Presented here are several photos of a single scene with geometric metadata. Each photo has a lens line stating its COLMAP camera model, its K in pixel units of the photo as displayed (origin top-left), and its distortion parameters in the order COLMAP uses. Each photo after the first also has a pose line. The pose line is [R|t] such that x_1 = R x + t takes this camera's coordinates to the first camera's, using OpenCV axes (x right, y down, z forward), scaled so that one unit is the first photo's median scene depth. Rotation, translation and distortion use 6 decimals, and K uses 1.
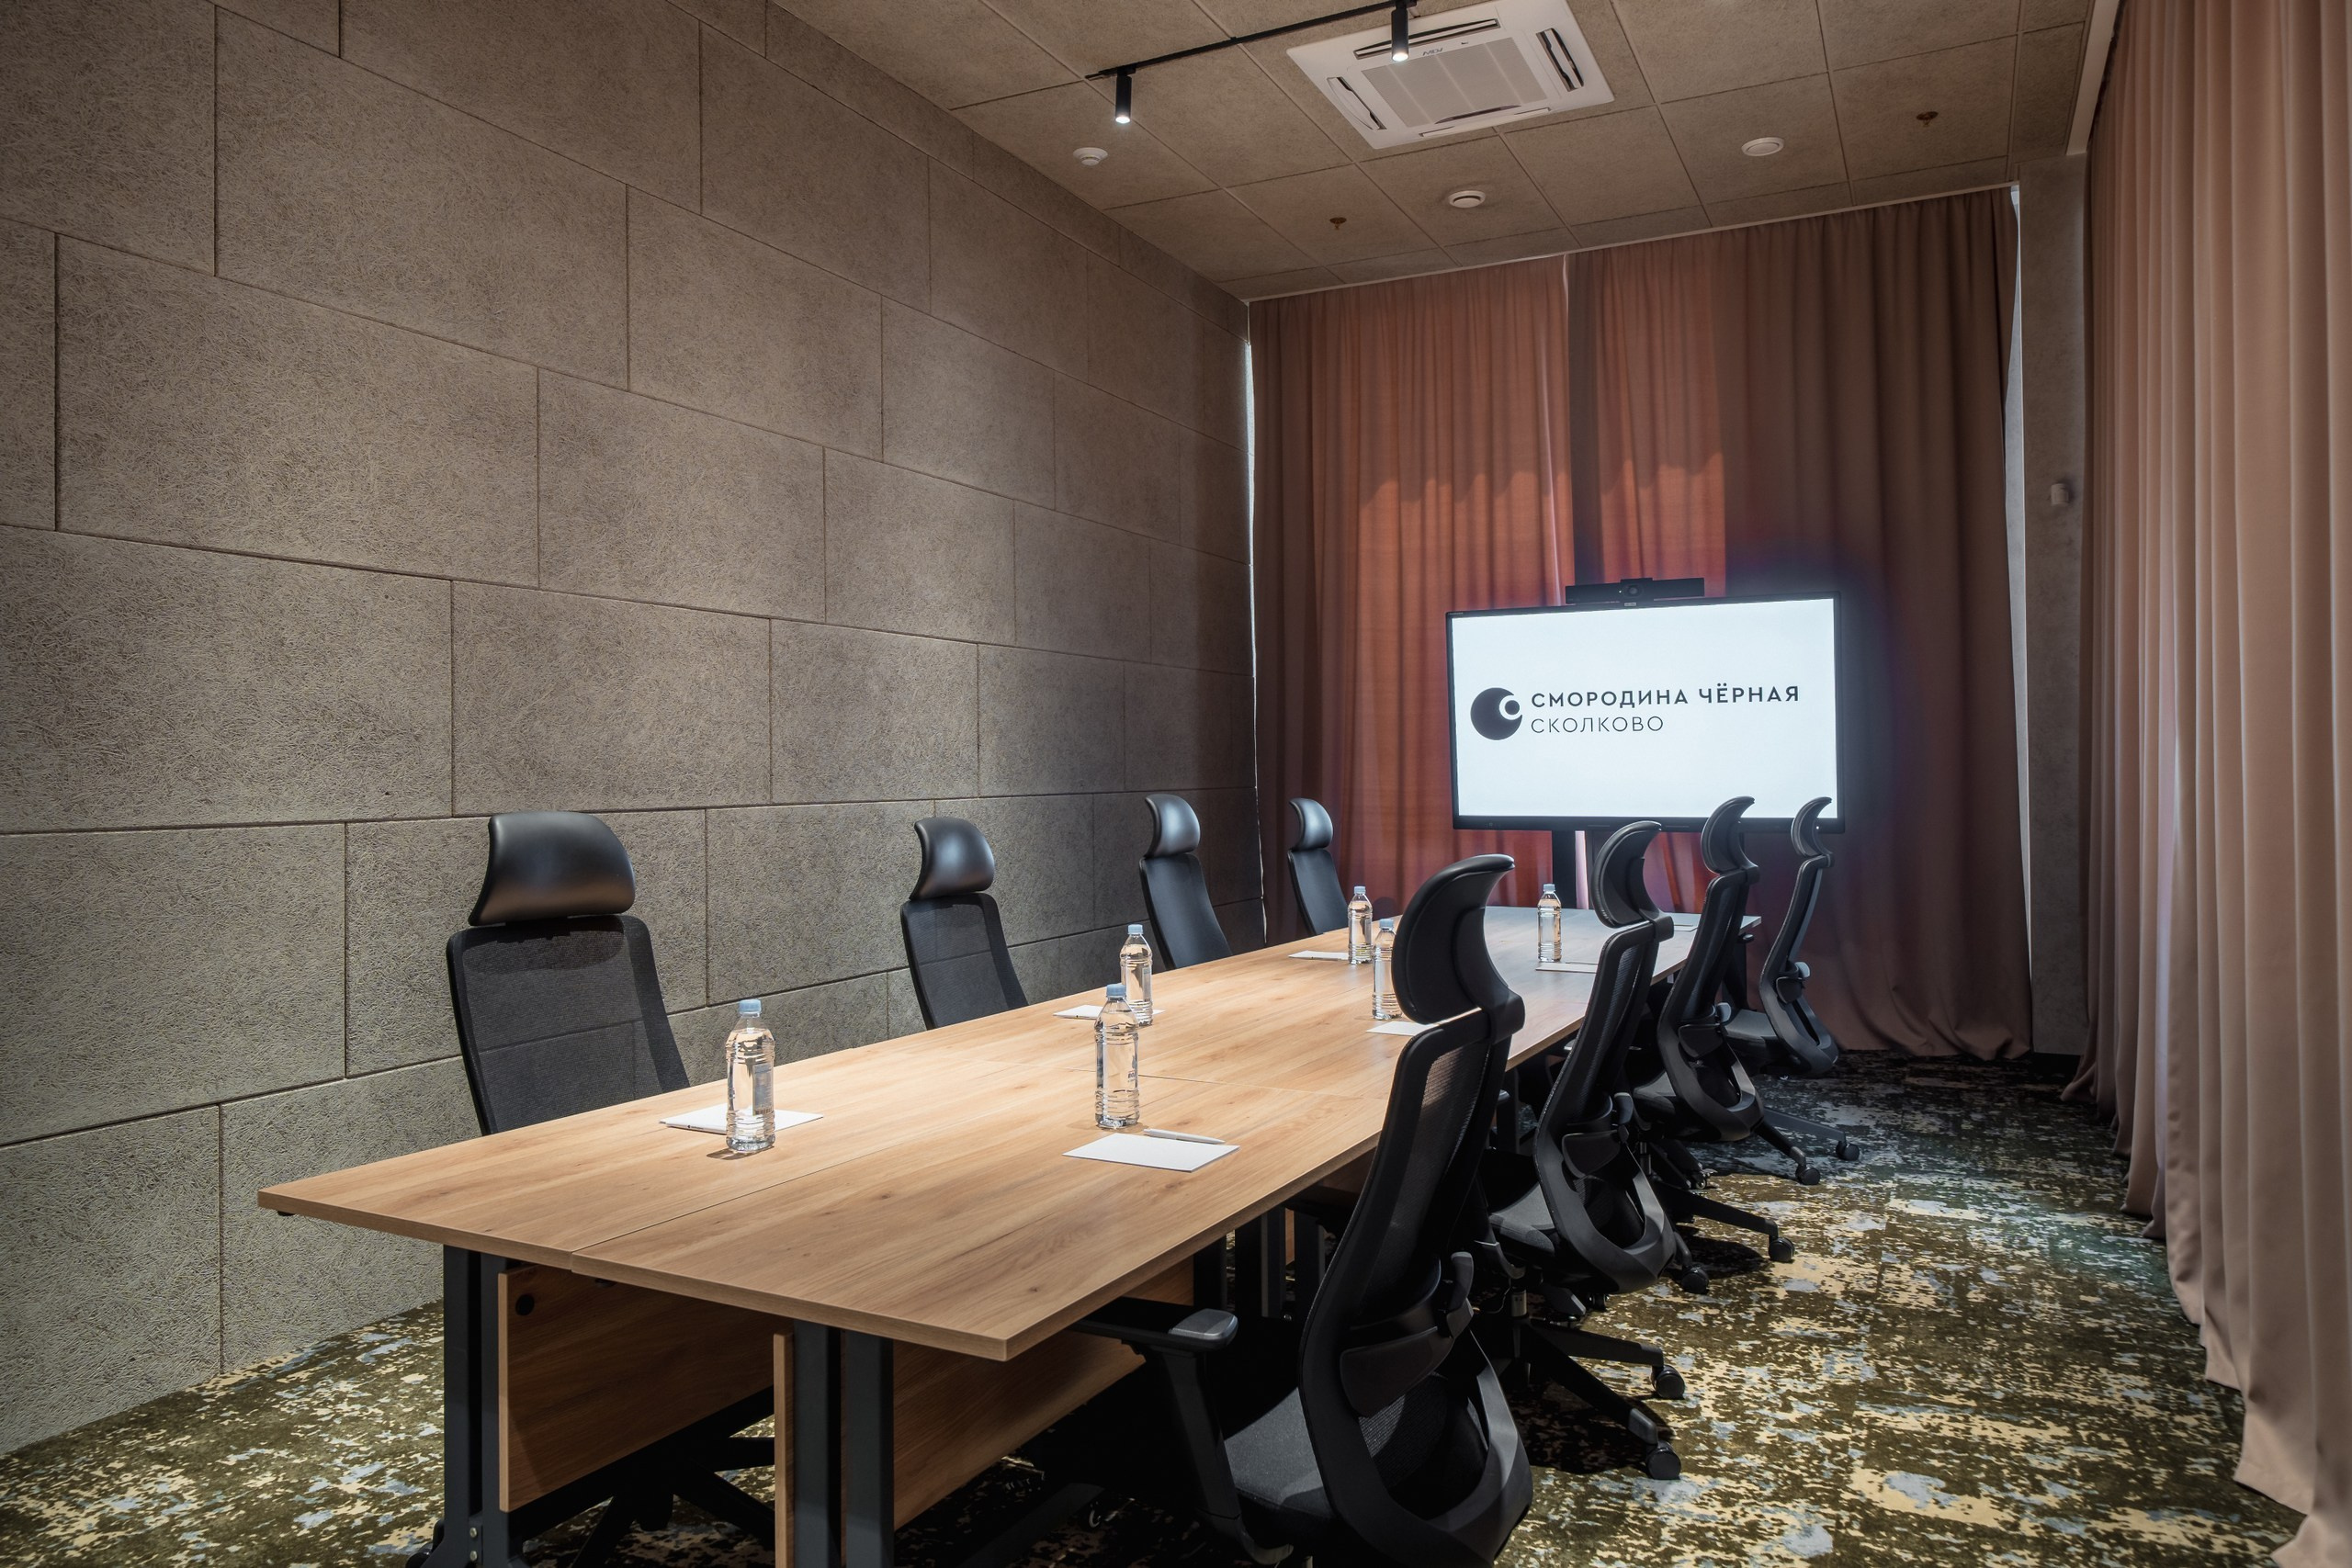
lens RADIAL K [[1584.0, 0, 1161.6], [0, 1584.0, 754.8], [0, 0, 1]] dist [0.002155, 0.001302]
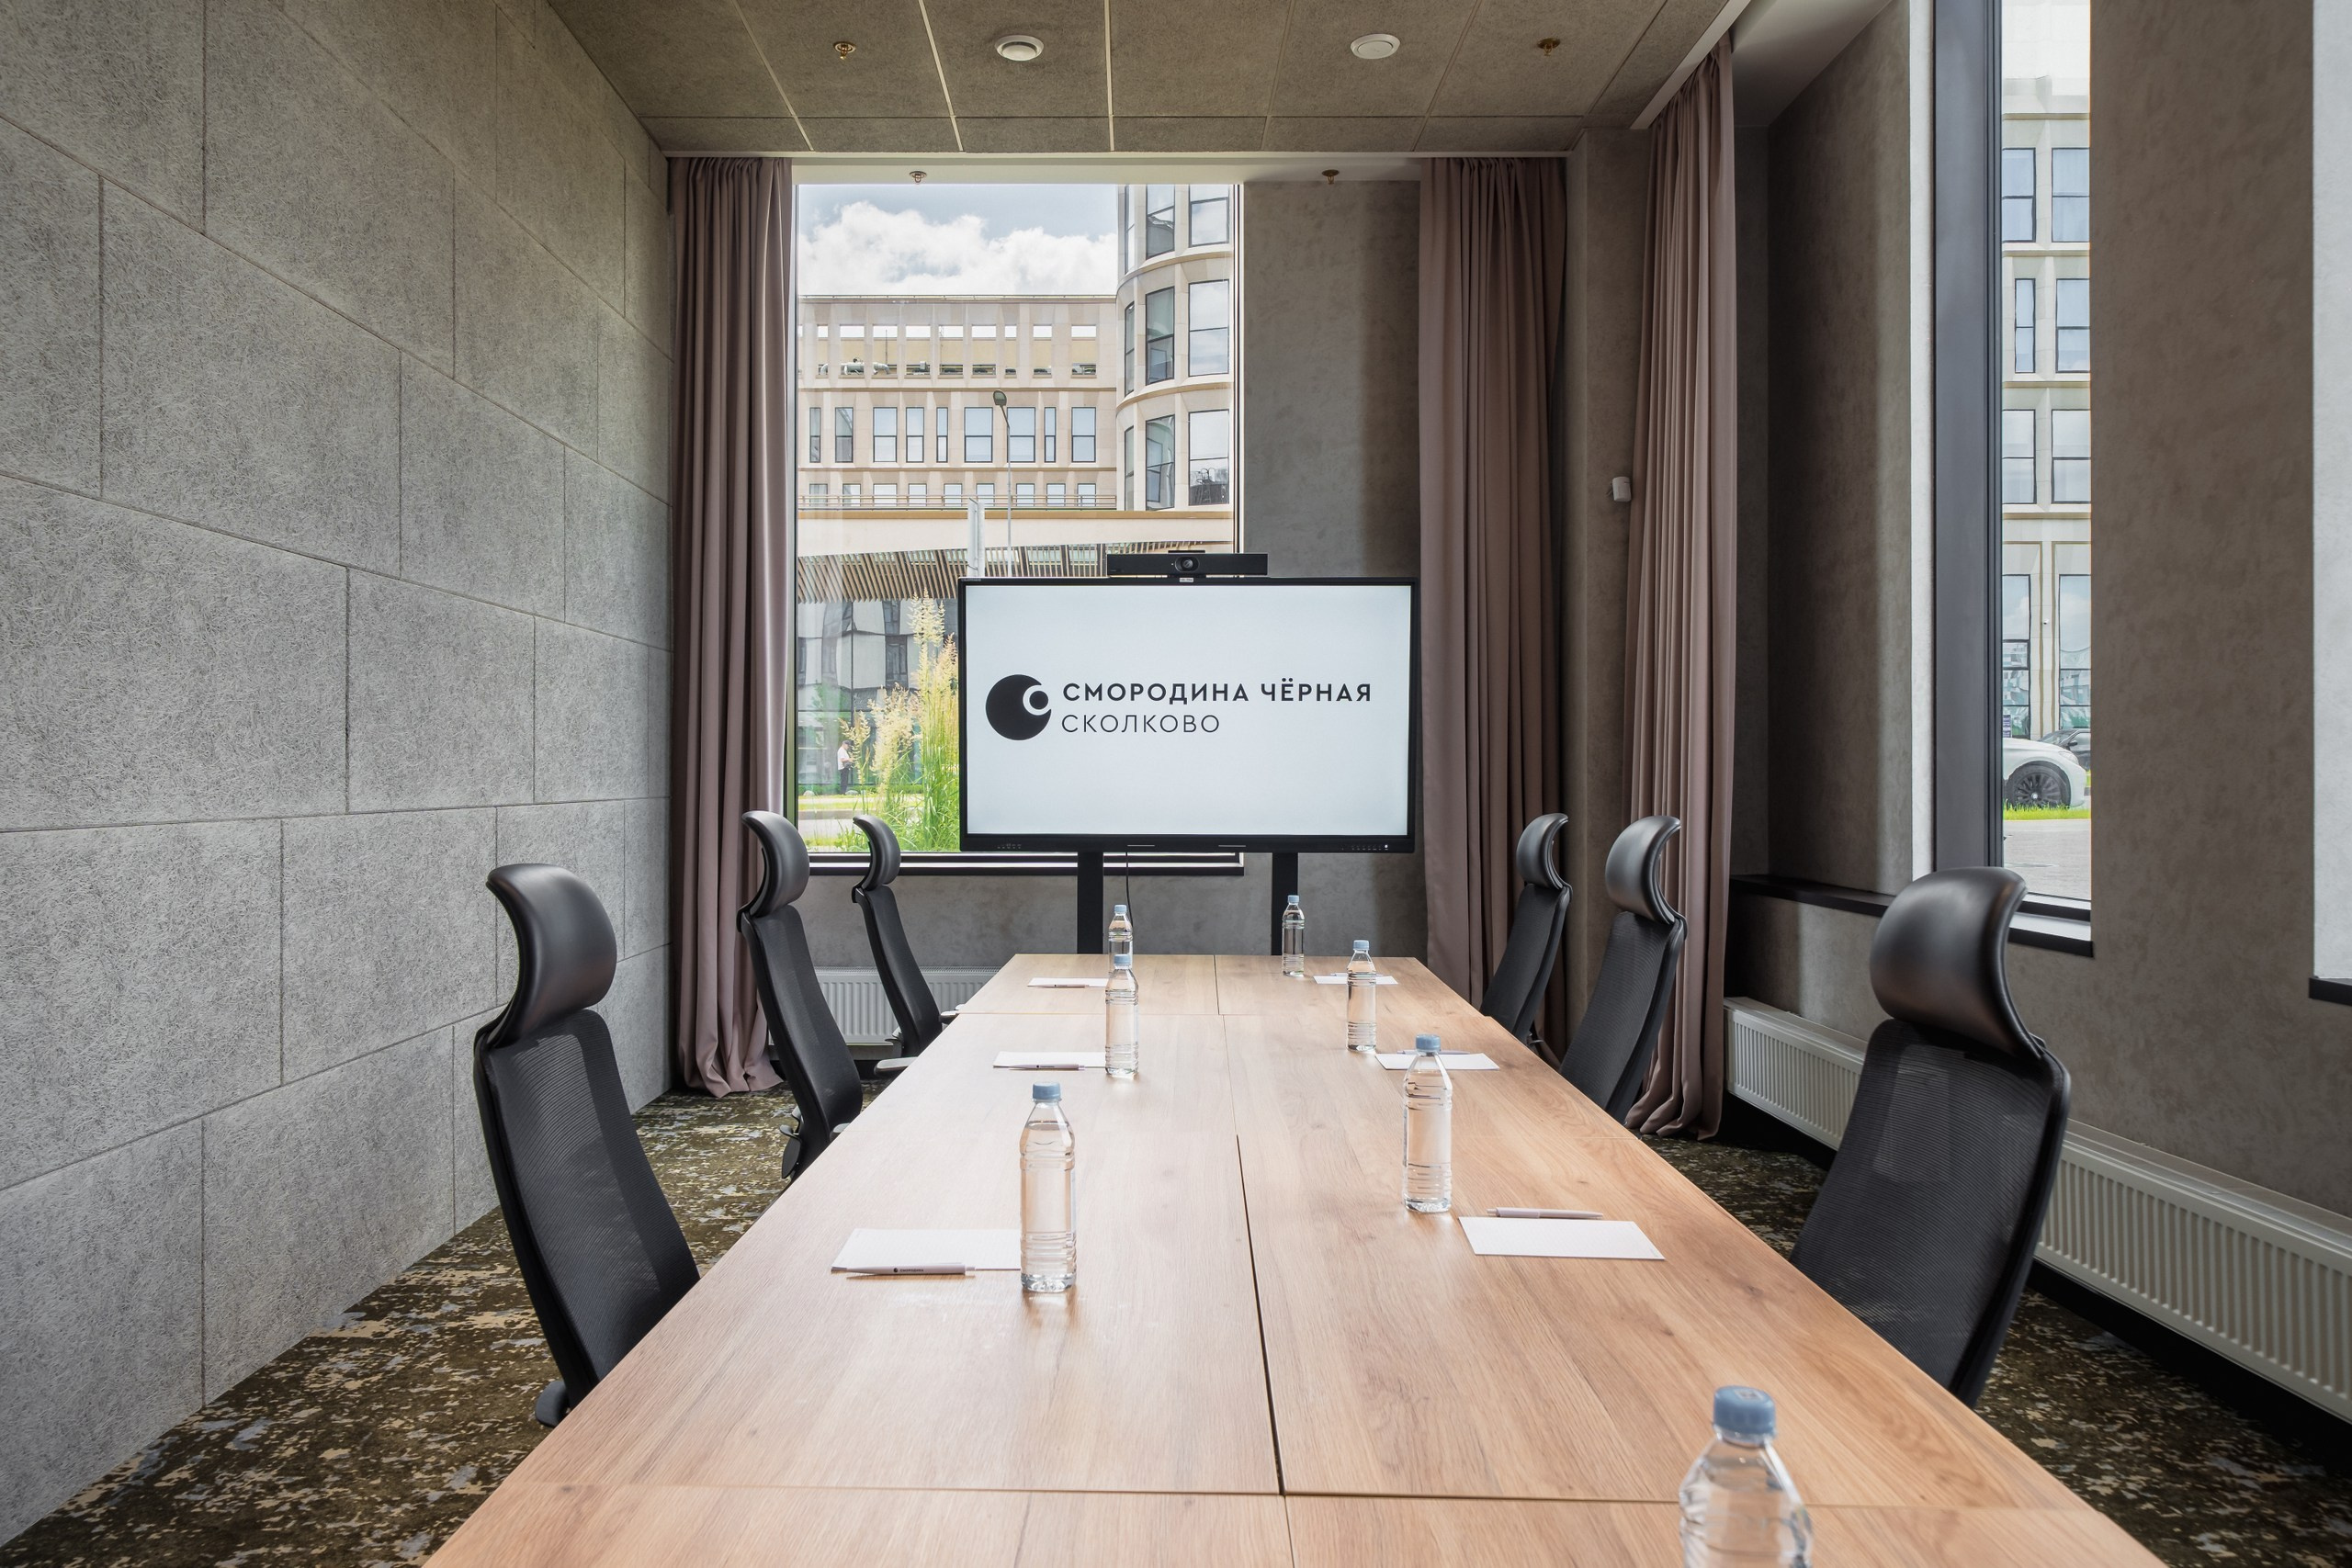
lens RADIAL K [[1595.6, 0, 1121.3], [0, 1595.6, 769.6], [0, 0, 1]] dist [0.000890, 0.002502]
pose [[0.895844, 0.010882, 0.444236, -0.142183], [-0.012859, 0.999916, 0.001436, 0.005350], [-0.444183, -0.006999, 0.895909, 0.352659]]
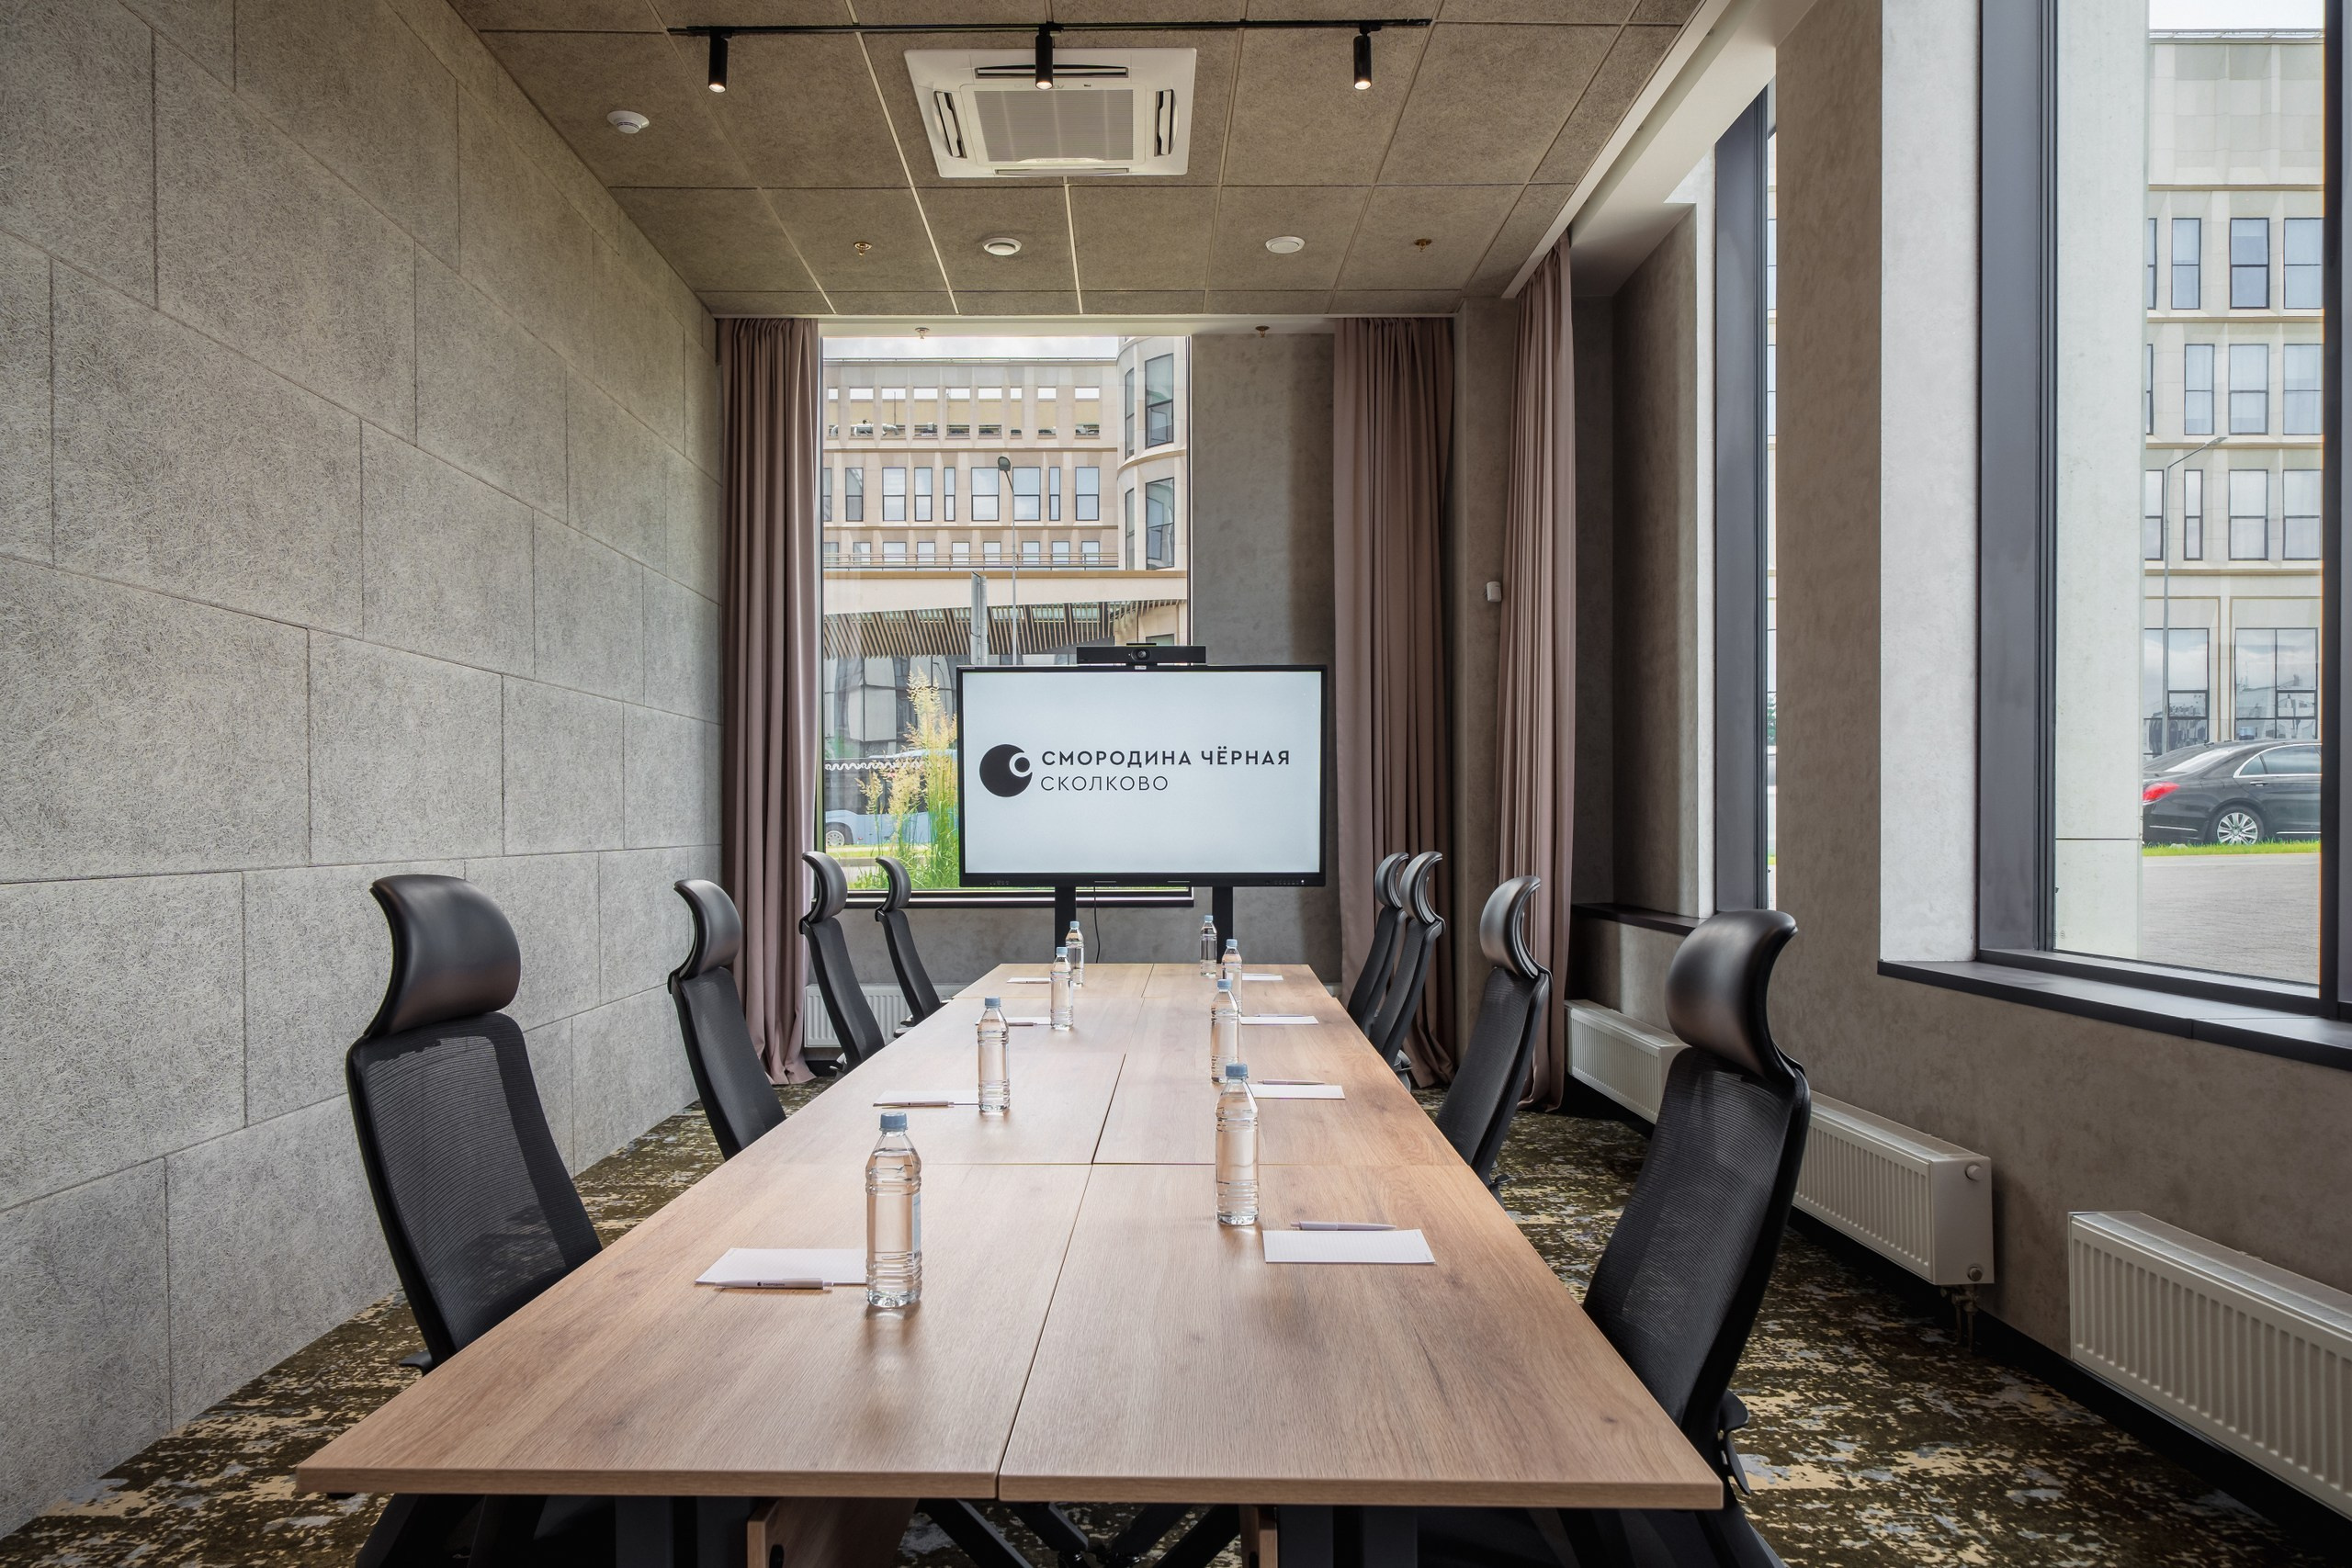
lens RADIAL K [[1568.1, 0, 1141.7], [0, 1568.1, 837.7], [0, 0, 1]] dist [0.005149, -0.000370]
pose [[0.892131, 0.001500, 0.451774, -0.222053], [-0.008439, 0.999875, 0.013344, 0.003377], [-0.451698, -0.015717, 0.892033, 0.113286]]
